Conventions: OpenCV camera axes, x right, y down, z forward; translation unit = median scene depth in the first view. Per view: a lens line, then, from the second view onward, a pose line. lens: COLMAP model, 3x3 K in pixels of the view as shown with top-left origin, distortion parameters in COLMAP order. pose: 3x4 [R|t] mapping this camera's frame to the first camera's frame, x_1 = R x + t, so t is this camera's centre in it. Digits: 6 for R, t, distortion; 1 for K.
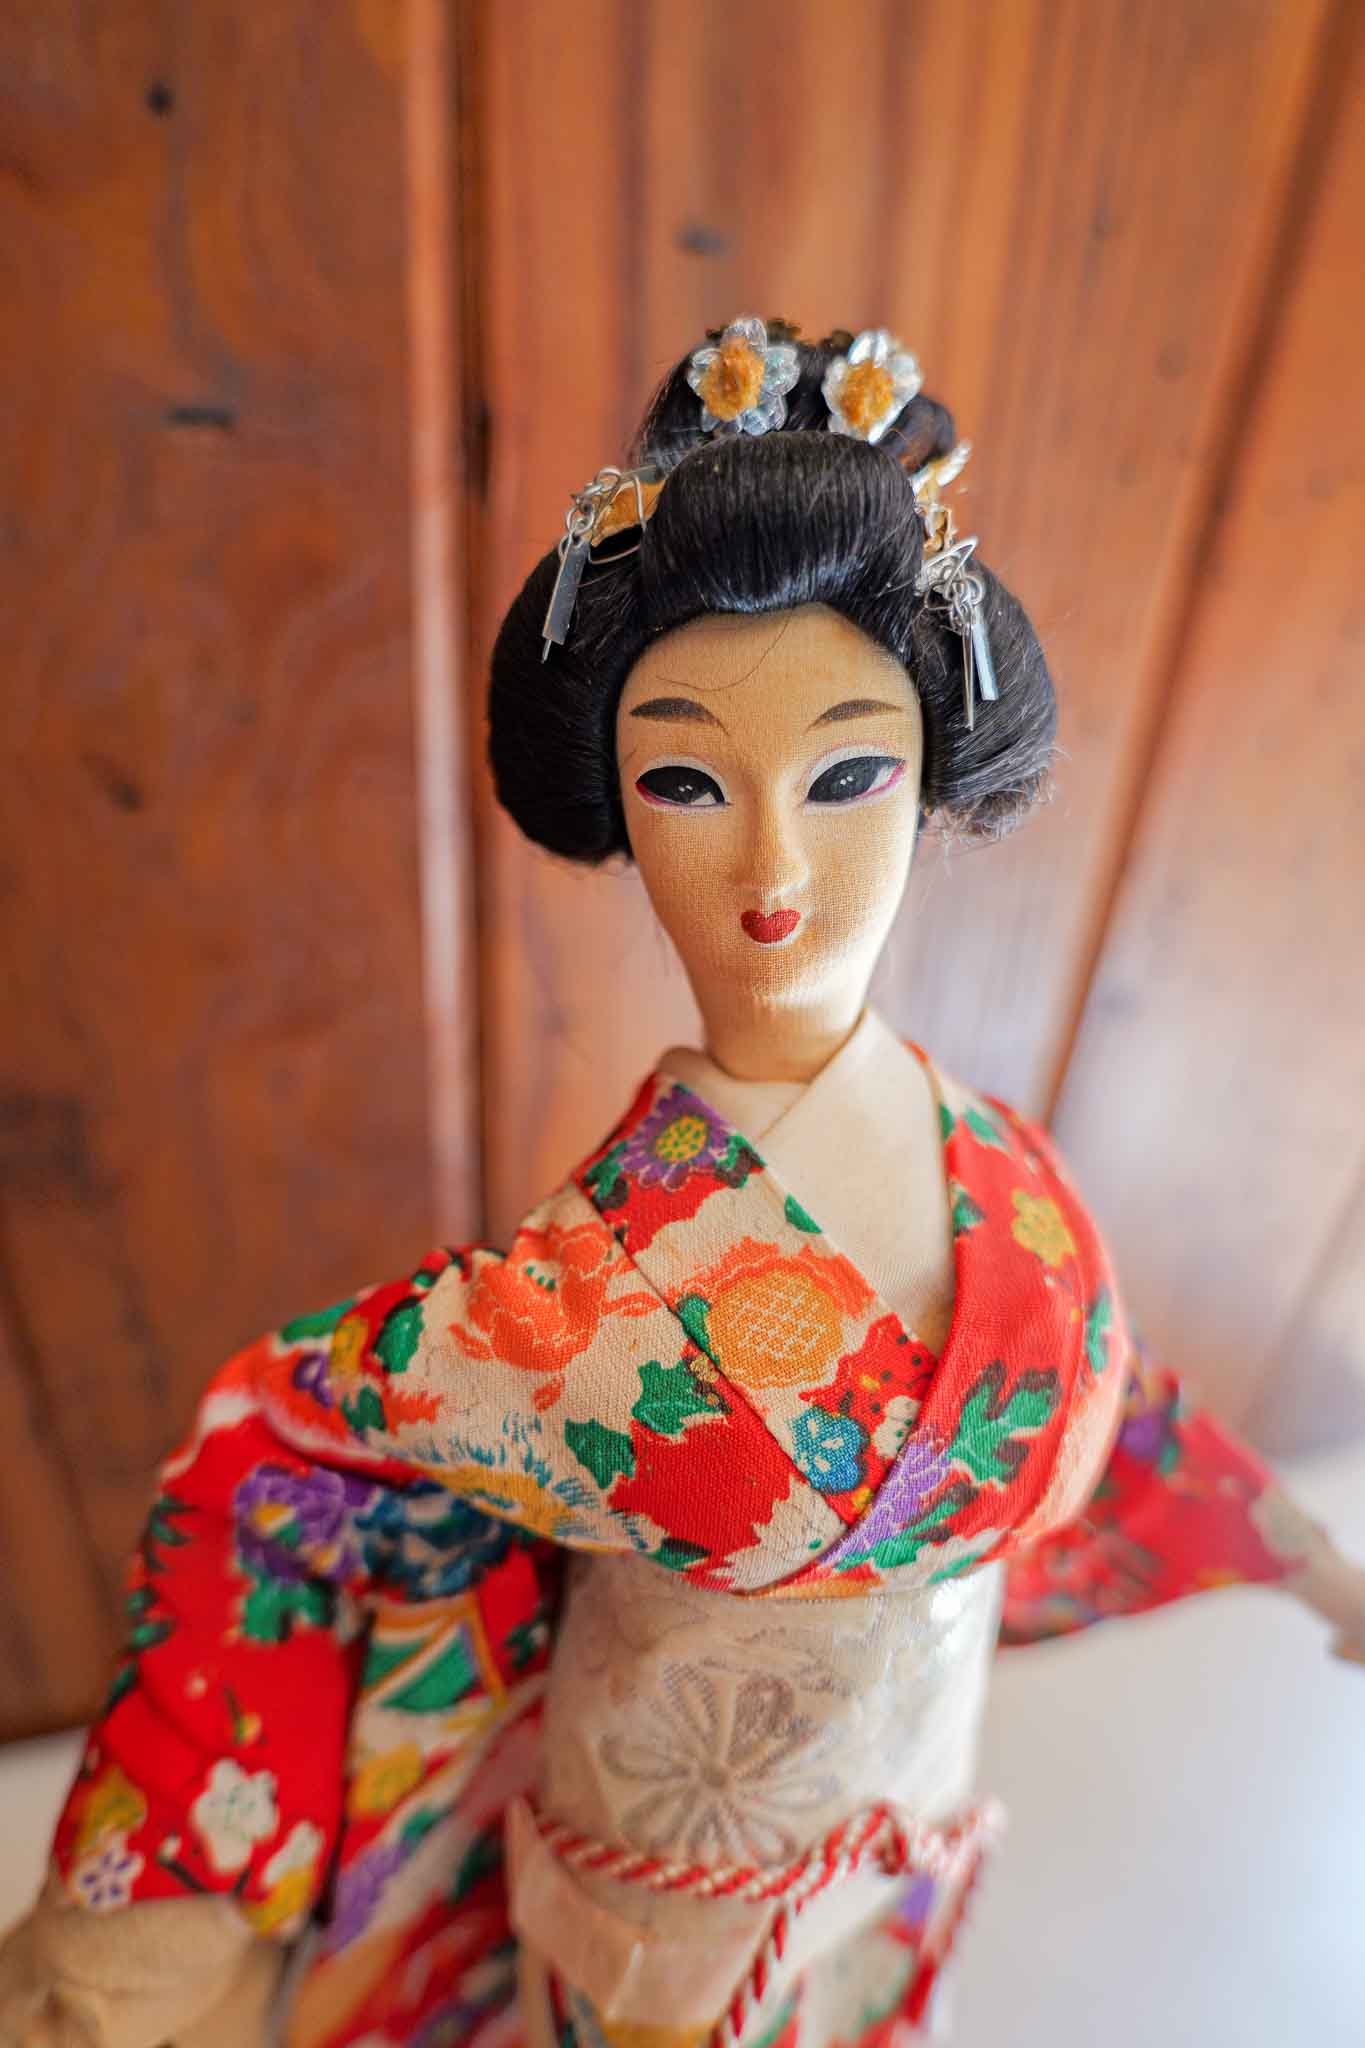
lens RADIAL K [[1180.4, 0, 694.2], [0, 1180.4, 978.4], [0, 0, 1]] dist [-0.033966, 0.005986]
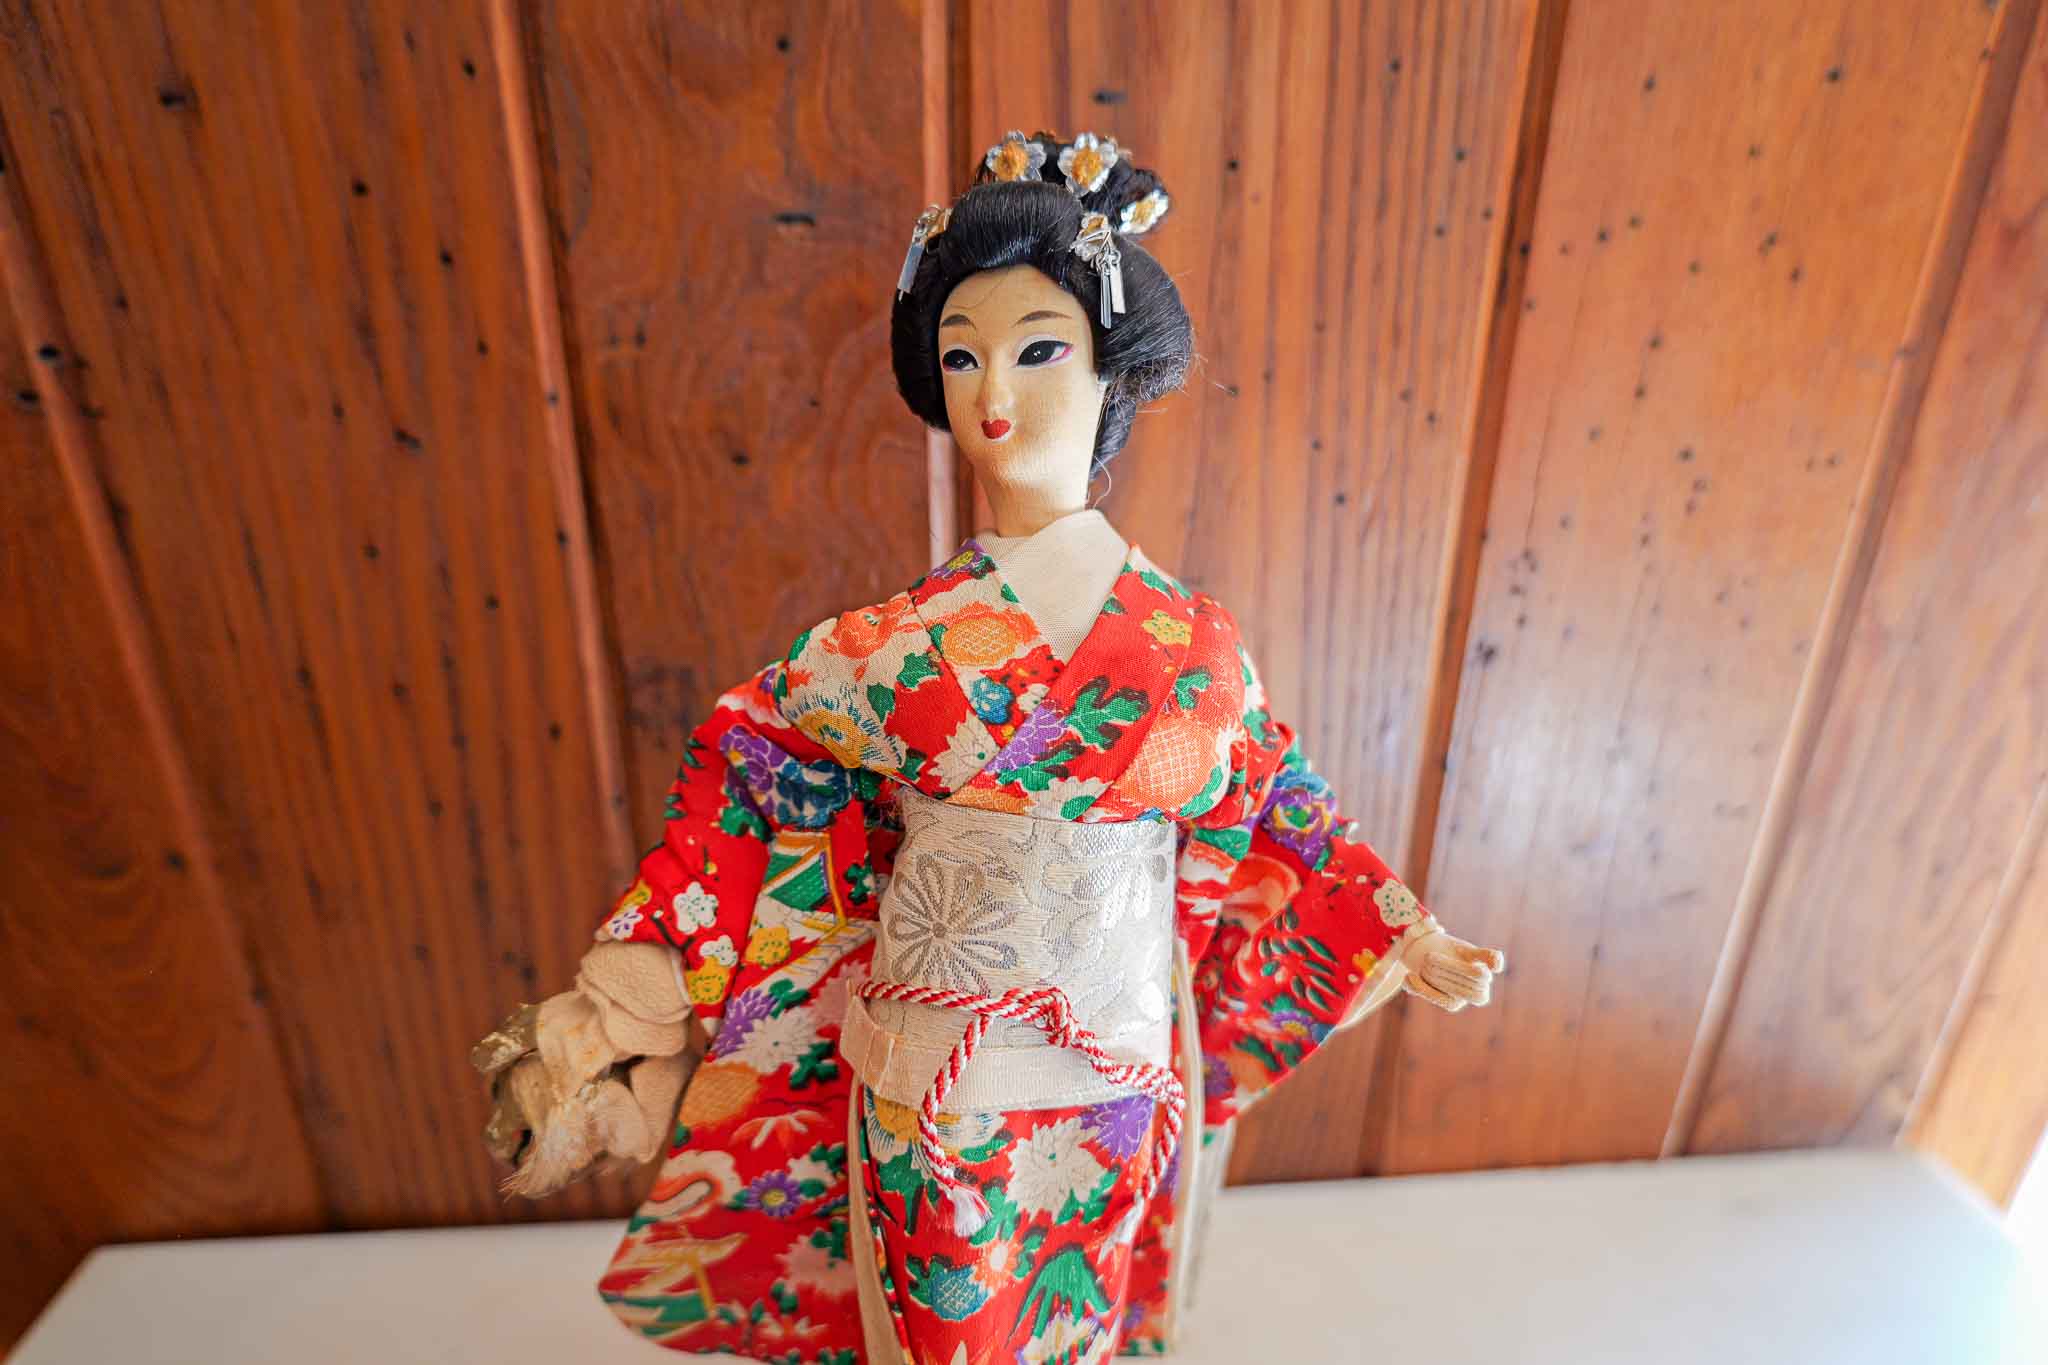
lens RADIAL K [[1180.4, 0, 1045.4], [0, 1180.4, 670.5], [0, 0, 1]] dist [-0.033966, 0.005986]
pose [[0.946083, 0.044751, -0.320819, 0.739074], [-0.092720, 0.986383, -0.135839, 0.566717], [0.310371, 0.158262, 0.937349, -0.658380]]
